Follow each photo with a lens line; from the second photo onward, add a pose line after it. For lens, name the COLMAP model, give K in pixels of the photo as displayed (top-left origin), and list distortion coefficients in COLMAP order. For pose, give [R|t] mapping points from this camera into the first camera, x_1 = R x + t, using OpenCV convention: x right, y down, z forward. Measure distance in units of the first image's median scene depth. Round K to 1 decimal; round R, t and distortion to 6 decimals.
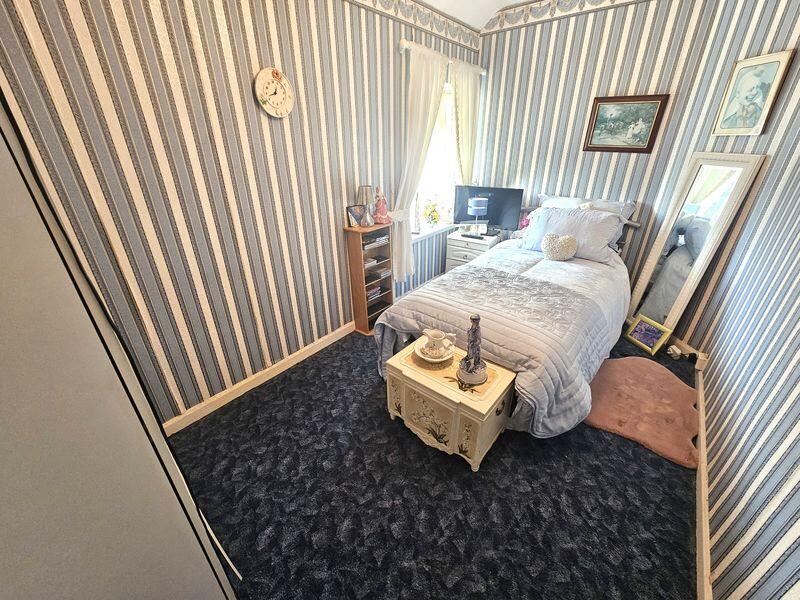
lens RADIAL K [[323.9, 0, 393.9], [0, 323.9, 297.7], [0, 0, 1]] dist [-0.000294, -0.000022]
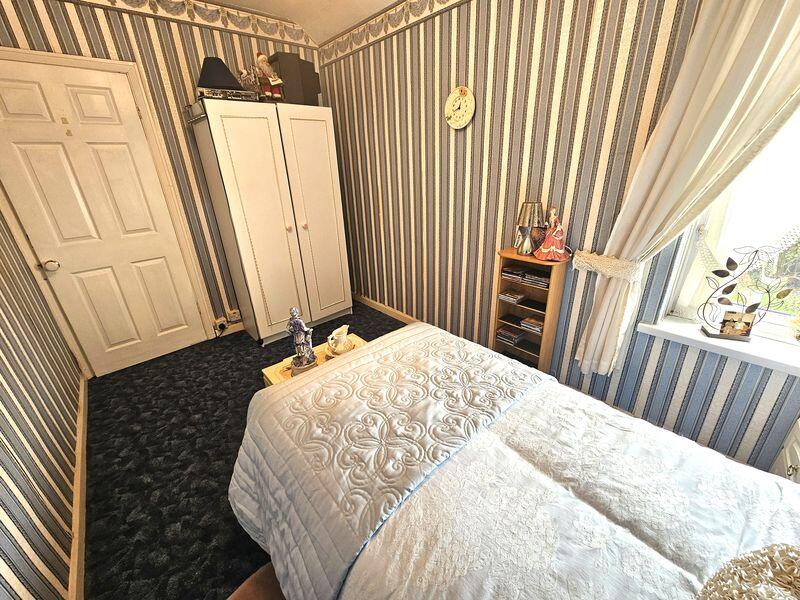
lens RADIAL K [[323.9, 0, 393.9], [0, 323.9, 297.7], [0, 0, 1]] dist [-0.000294, -0.000022]
pose [[-0.140367, 0.406976, -0.902589, 1.113858], [-0.379470, 0.819889, 0.428700, -0.558694], [0.914494, 0.402681, 0.039350, 1.160278]]
